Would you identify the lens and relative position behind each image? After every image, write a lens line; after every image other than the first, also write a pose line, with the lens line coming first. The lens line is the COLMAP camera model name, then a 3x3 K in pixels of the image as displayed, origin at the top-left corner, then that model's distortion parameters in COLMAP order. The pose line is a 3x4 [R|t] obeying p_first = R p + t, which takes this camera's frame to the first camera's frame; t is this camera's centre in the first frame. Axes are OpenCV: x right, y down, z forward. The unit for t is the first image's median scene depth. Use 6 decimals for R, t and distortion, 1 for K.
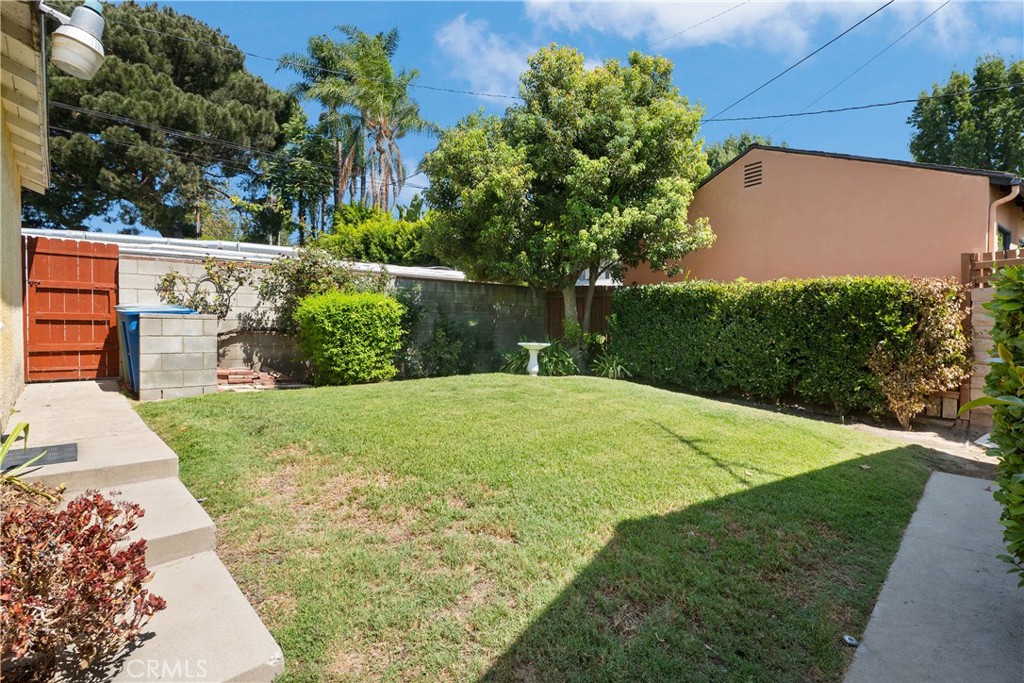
lens RADIAL K [[468.0, 0, 510.0], [0, 468.0, 343.2], [0, 0, 1]] dist [-0.027076, -0.000307]
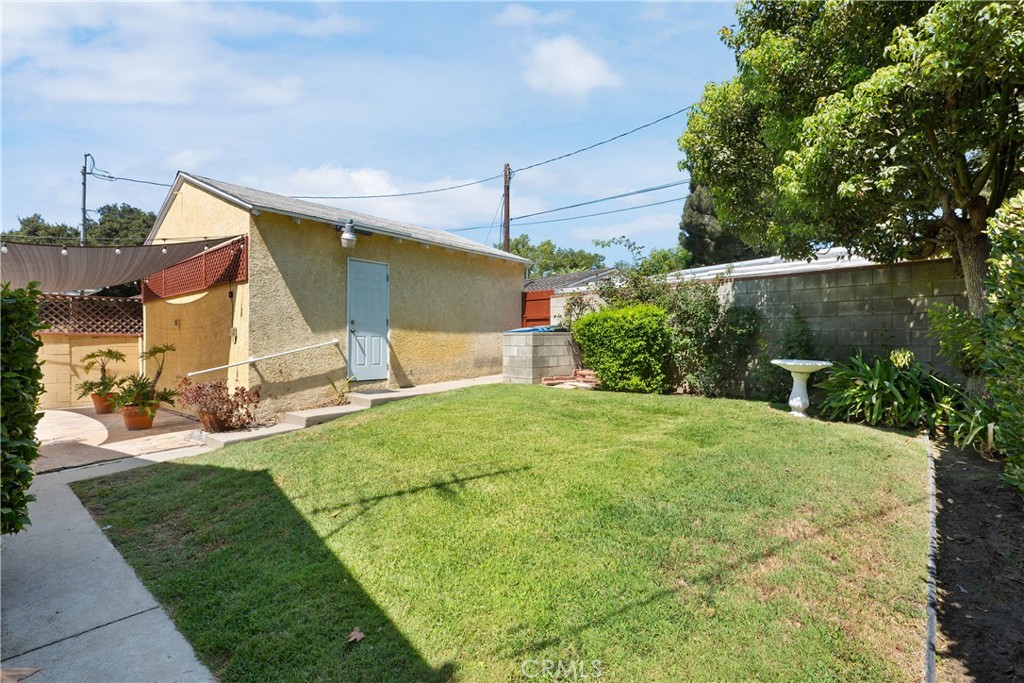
lens RADIAL K [[468.0, 0, 508.8], [0, 468.0, 343.3], [0, 0, 1]] dist [-0.027076, -0.000307]
pose [[0.111809, -0.001320, -0.993729, 0.707244], [-0.022085, 0.999749, -0.003813, -0.014838], [0.993484, 0.022373, 0.111752, 0.620528]]
